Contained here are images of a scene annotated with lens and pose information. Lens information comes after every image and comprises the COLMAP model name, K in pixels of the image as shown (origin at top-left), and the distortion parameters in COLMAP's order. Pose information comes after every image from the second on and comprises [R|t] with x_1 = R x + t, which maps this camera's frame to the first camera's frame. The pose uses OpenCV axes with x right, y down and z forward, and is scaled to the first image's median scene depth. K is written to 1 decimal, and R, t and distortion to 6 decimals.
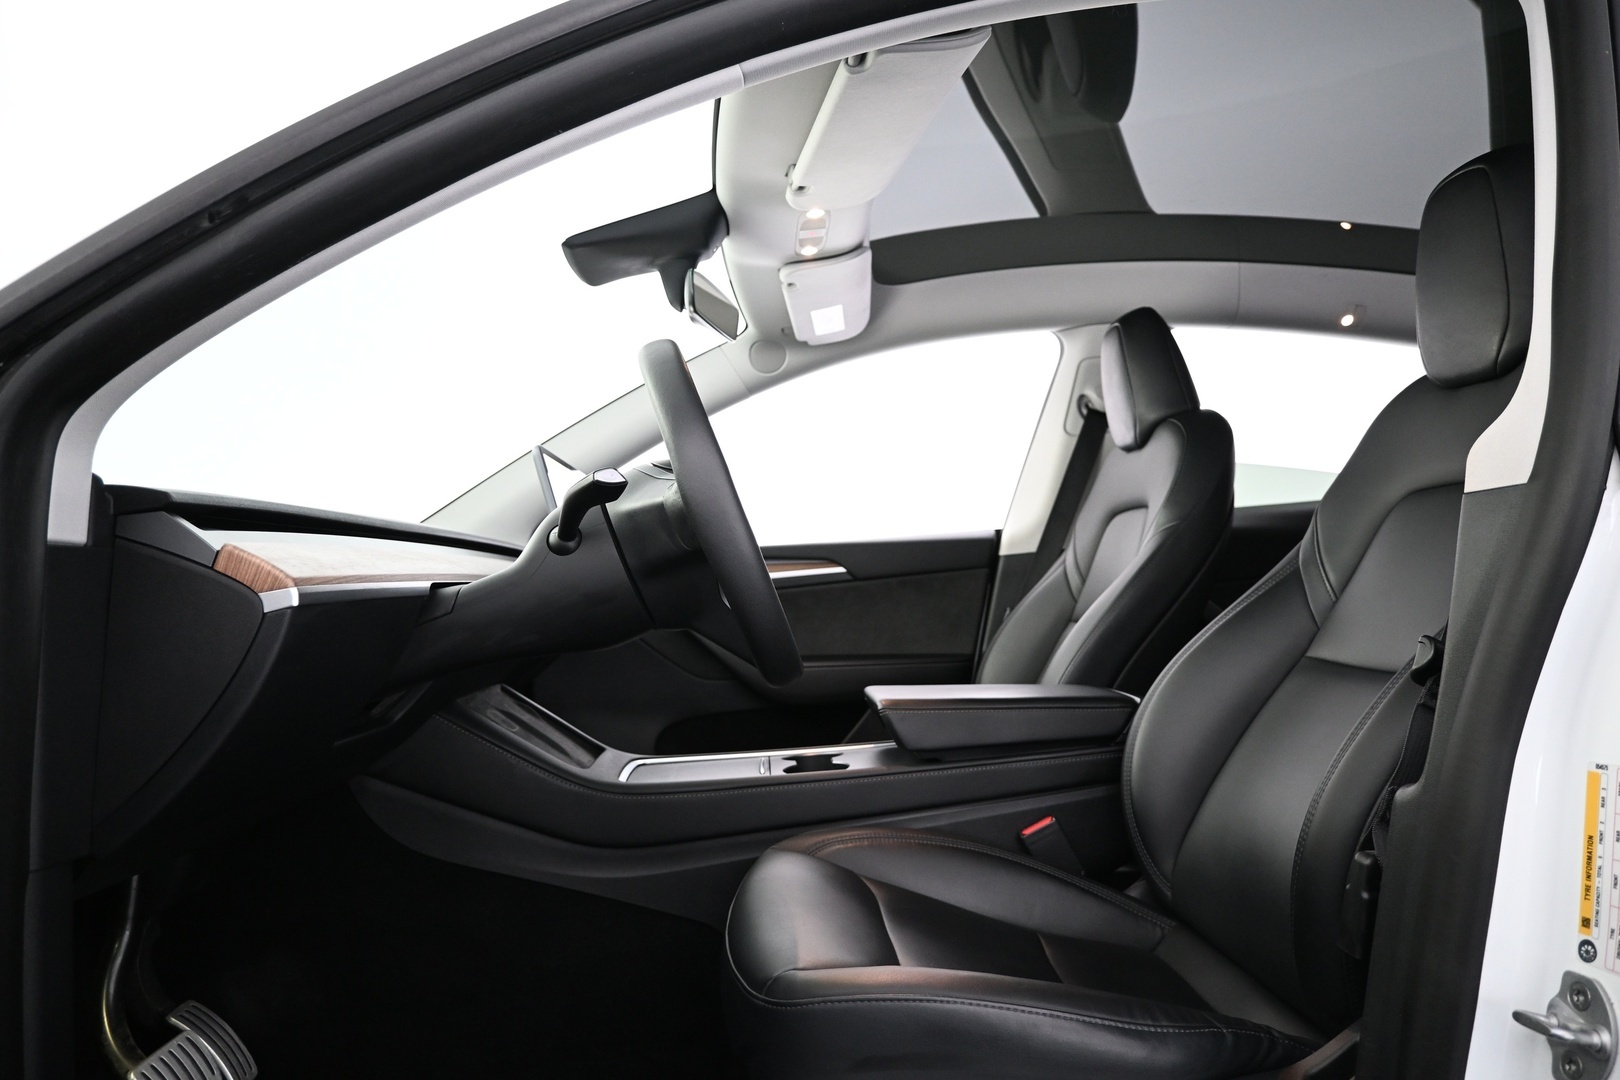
lens RADIAL K [[1186.7, 0, 769.7], [0, 1186.7, 542.4], [0, 0, 1]] dist [0.006713, 0.004310]
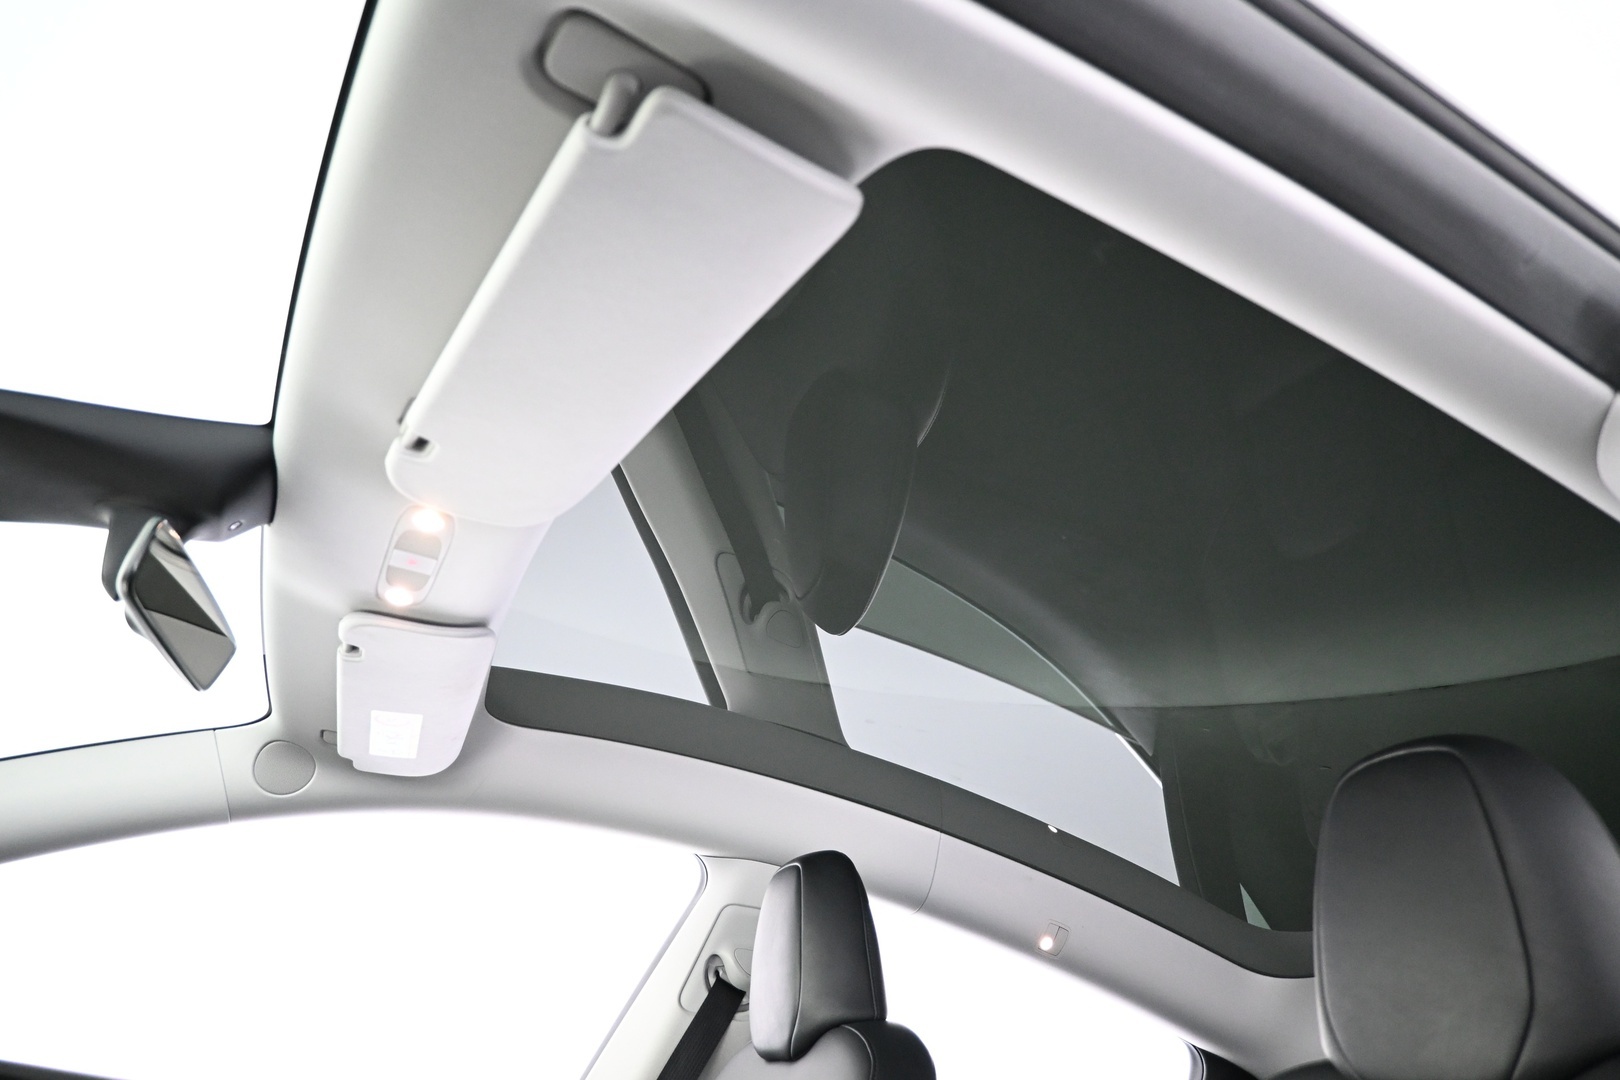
lens RADIAL K [[1186.7, 0, 769.7], [0, 1186.7, 542.4], [0, 0, 1]] dist [0.006713, 0.004310]
pose [[0.904405, 0.347112, 0.248122, 0.038038], [-0.208594, 0.866993, -0.452561, -0.027500], [-0.372209, 0.357542, 0.856519, 0.335402]]
